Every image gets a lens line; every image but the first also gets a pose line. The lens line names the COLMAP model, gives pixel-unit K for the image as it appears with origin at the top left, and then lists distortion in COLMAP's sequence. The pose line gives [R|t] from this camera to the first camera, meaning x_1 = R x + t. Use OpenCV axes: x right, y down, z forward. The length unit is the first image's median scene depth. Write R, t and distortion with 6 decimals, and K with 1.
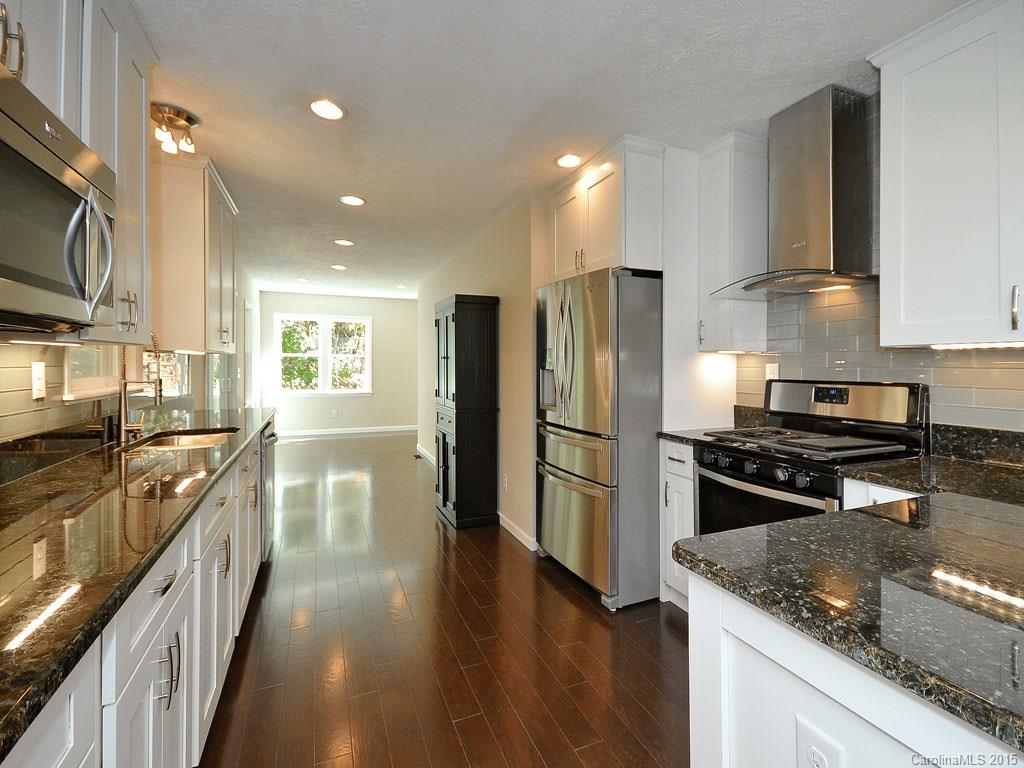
lens RADIAL K [[467.3, 0, 519.2], [0, 467.3, 392.1], [0, 0, 1]] dist [0.029069, 0.000437]
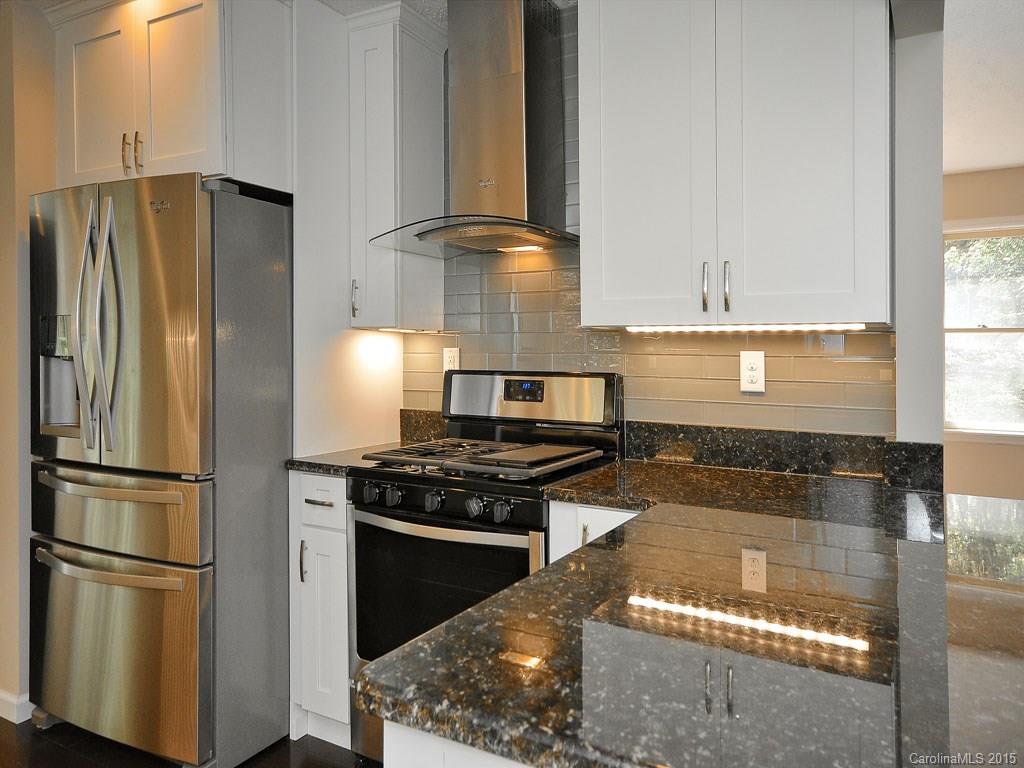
lens RADIAL K [[648.8, 0, 515.1], [0, 648.8, 360.0], [0, 0, 1]] dist [0.000027, 0.018345]
pose [[0.776273, -0.004648, 0.630379, -0.000949], [0.031633, 0.999000, -0.031589, -0.008518], [-0.629602, 0.044462, 0.775644, 0.183286]]
